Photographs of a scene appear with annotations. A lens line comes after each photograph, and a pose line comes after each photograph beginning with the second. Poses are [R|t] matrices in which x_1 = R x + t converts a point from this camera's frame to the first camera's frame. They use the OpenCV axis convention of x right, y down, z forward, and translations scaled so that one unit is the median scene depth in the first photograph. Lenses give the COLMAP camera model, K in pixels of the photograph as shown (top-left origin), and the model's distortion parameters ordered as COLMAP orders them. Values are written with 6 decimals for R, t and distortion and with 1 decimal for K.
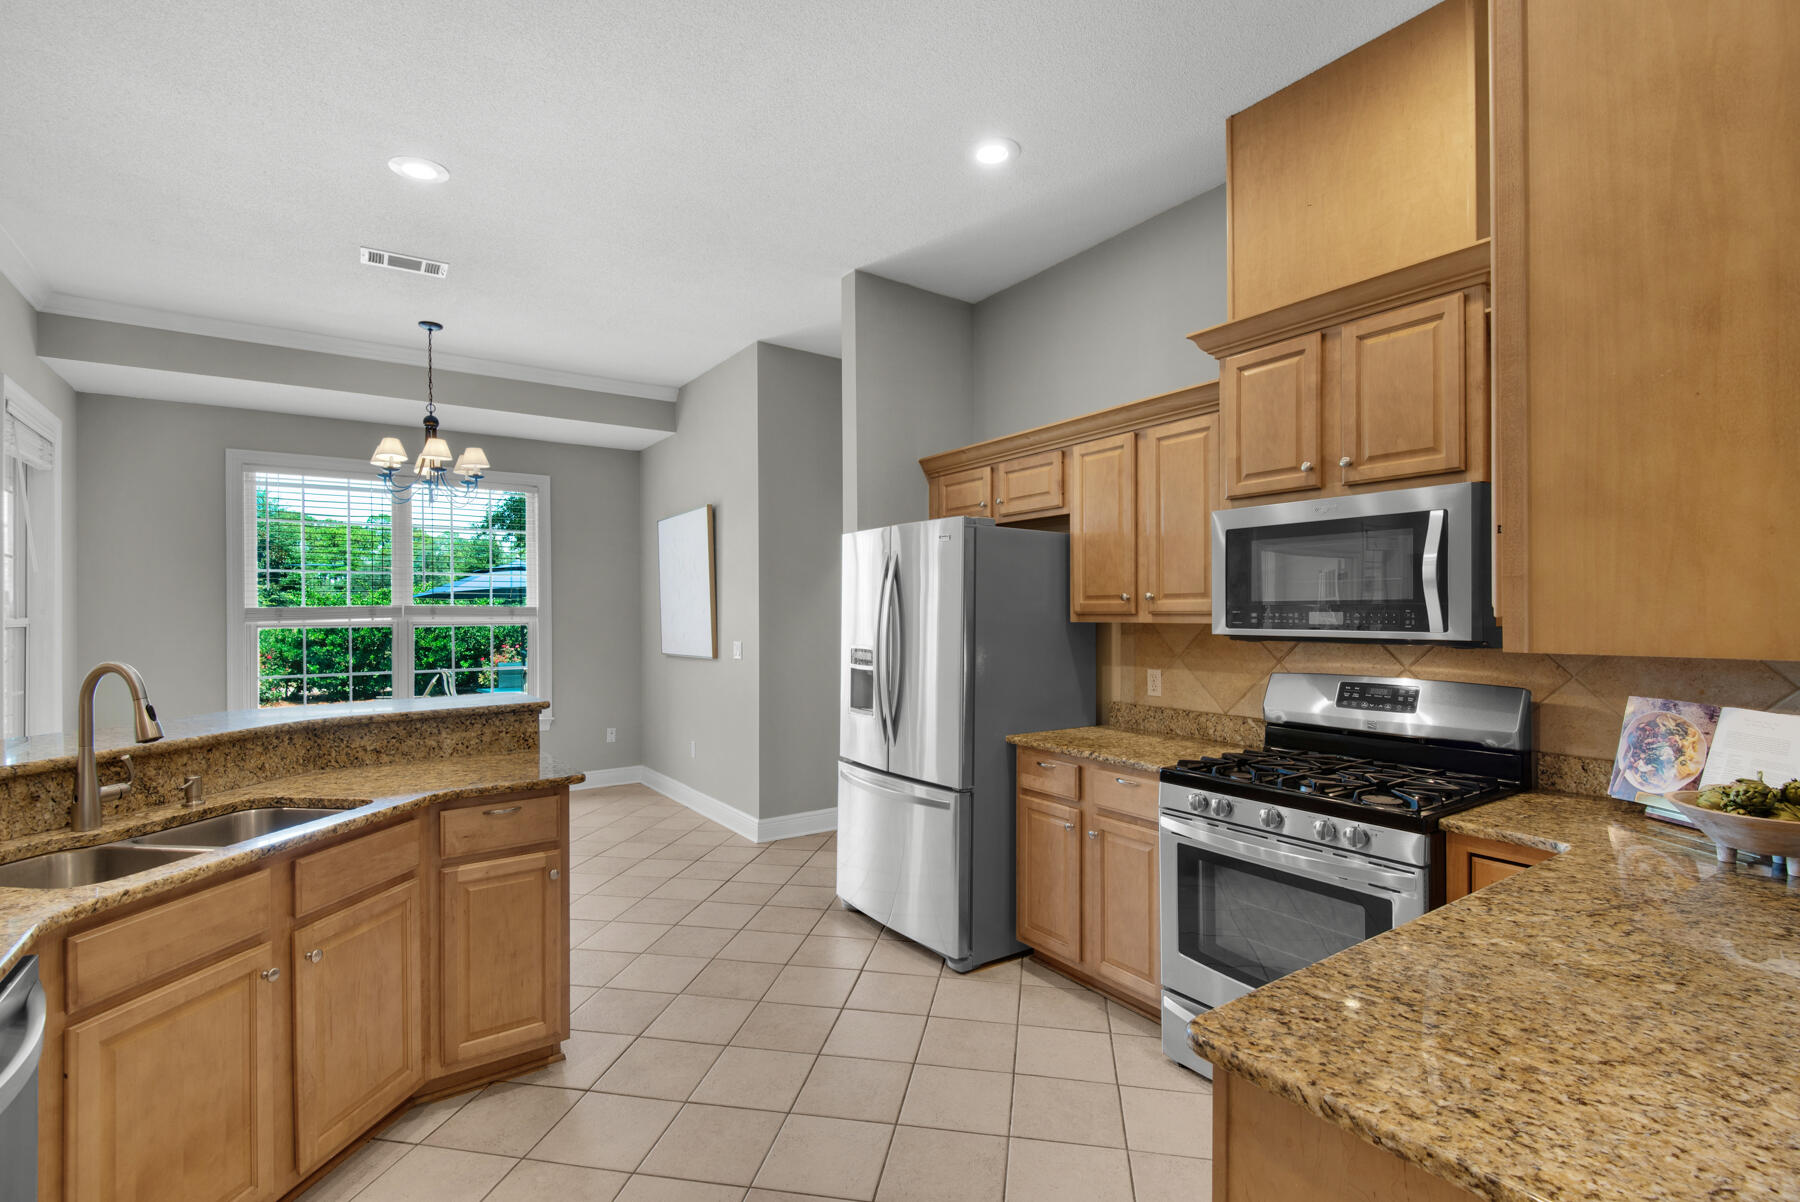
lens RADIAL K [[829.0, 0, 904.7], [0, 829.0, 621.0], [0, 0, 1]] dist [-0.002245, -0.000641]
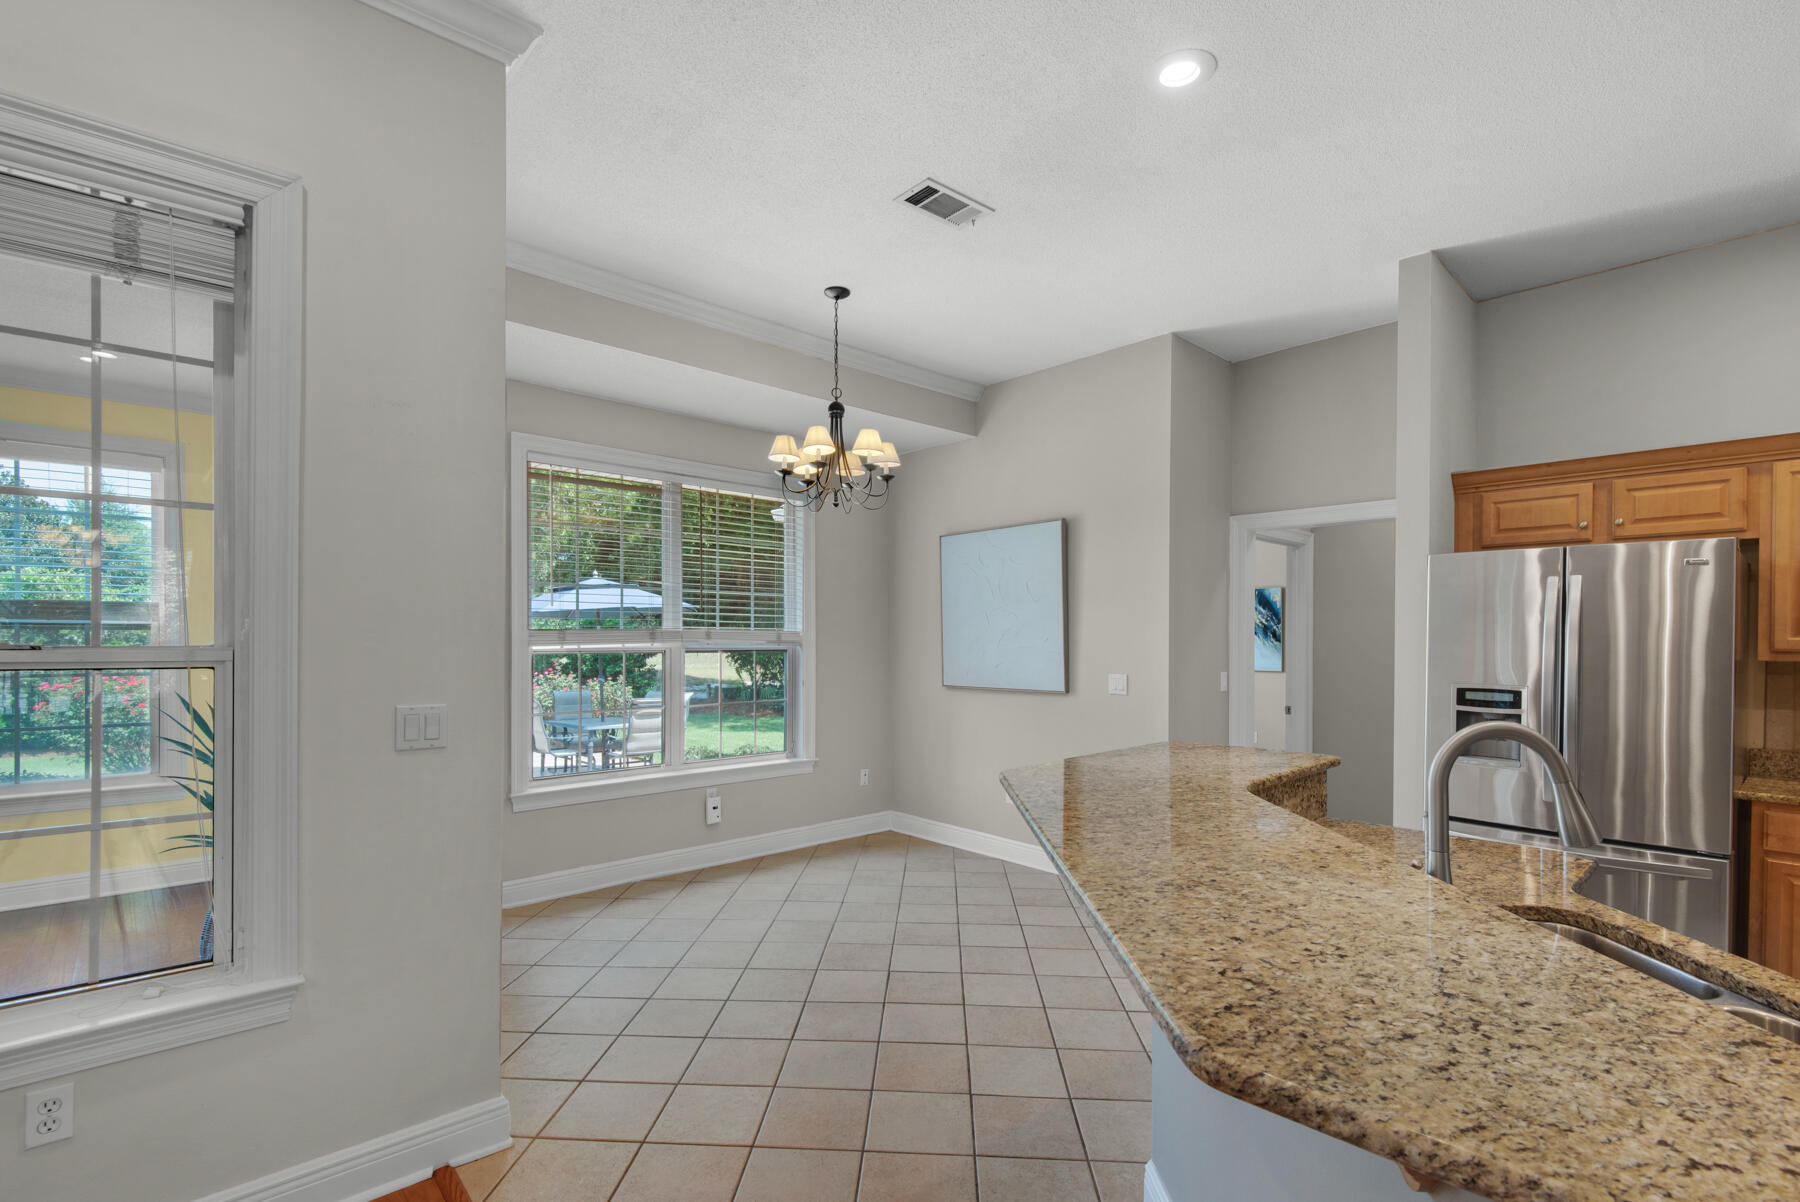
lens RADIAL K [[833.9, 0, 901.4], [0, 833.9, 662.5], [0, 0, 1]] dist [-0.000357, -0.000238]
pose [[0.994671, 0.005488, 0.102958, -0.549735], [-0.007864, 0.999712, 0.022682, -0.007601], [-0.102804, -0.023371, 0.994427, 0.147669]]
